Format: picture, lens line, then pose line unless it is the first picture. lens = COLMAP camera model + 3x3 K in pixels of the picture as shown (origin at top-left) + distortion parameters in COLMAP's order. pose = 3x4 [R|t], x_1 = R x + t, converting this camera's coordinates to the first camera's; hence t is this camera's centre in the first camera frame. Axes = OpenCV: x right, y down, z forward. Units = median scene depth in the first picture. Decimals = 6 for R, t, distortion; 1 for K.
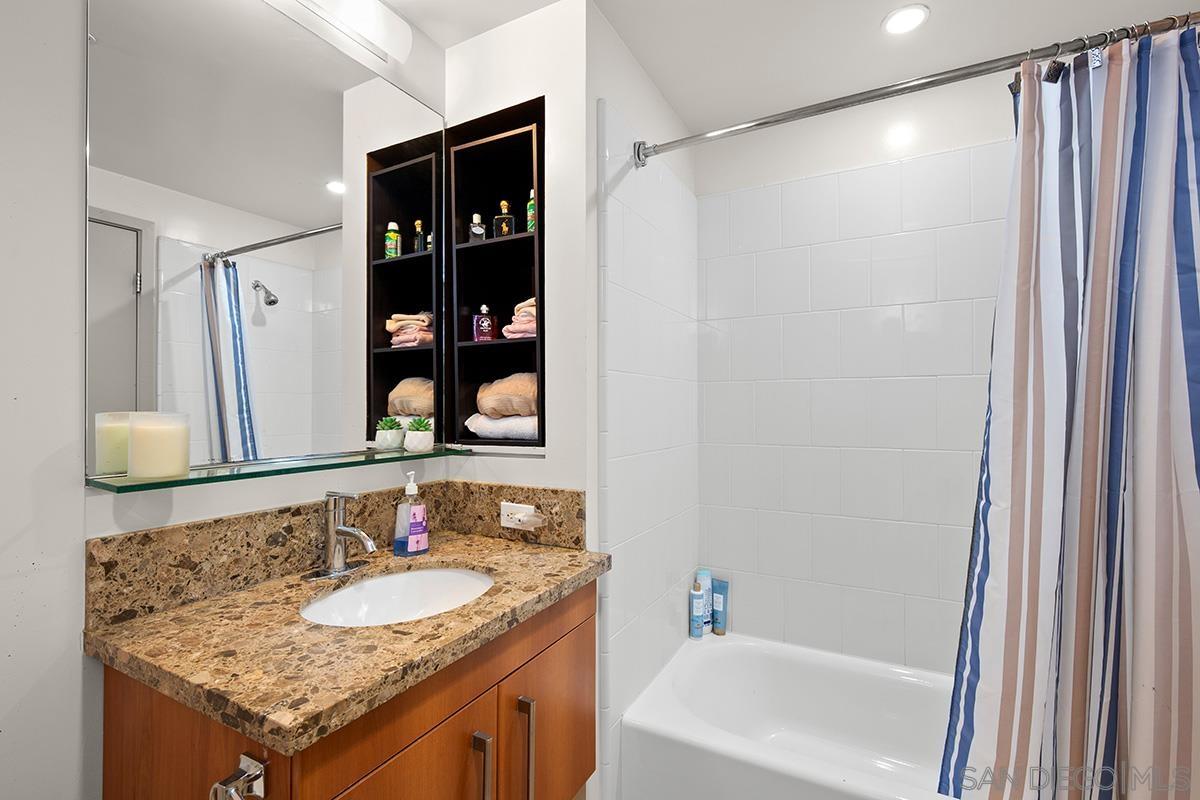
lens RADIAL K [[547.2, 0, 588.3], [0, 547.2, 401.3], [0, 0, 1]] dist [0.015108, -0.001167]
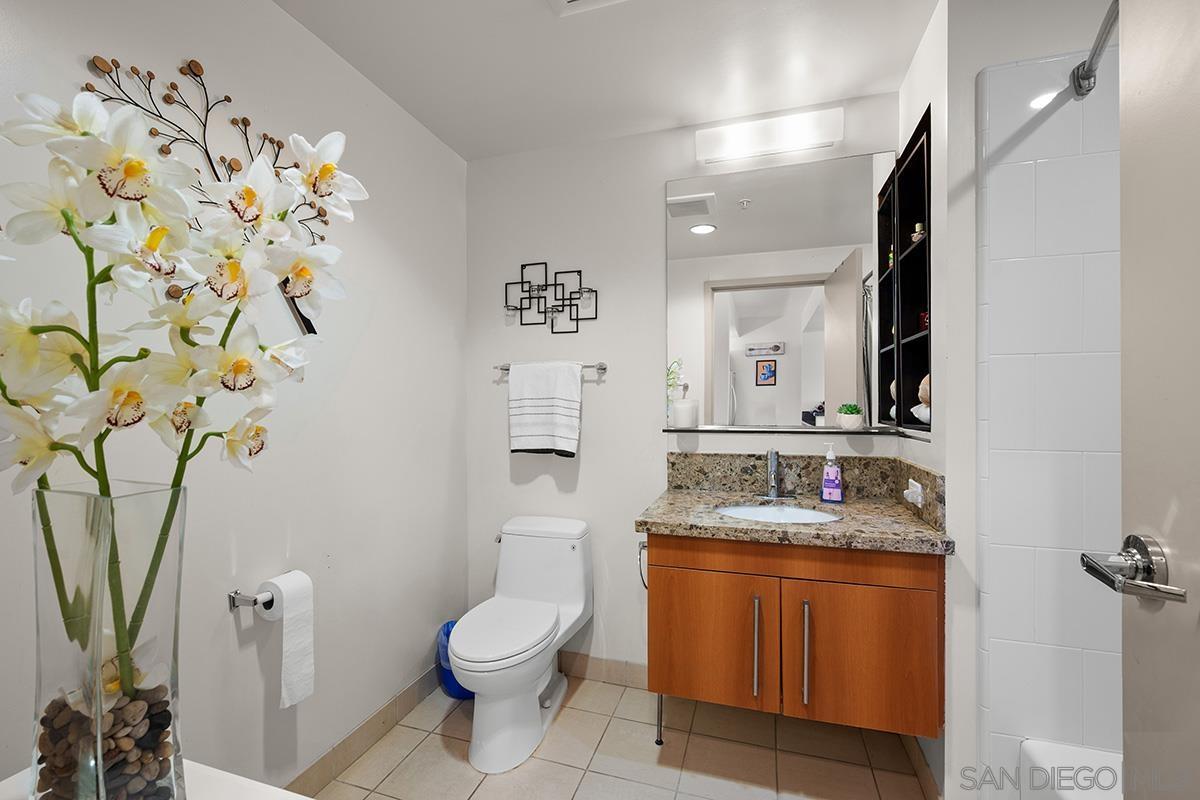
lens RADIAL K [[491.2, 0, 588.2], [0, 491.2, 407.3], [0, 0, 1]] dist [-0.003642, 0.000914]
pose [[0.192119, 0.013357, -0.981281, 0.919245], [0.013588, 0.999775, 0.016269, 0.012125], [0.981278, -0.016460, 0.191894, 0.196734]]
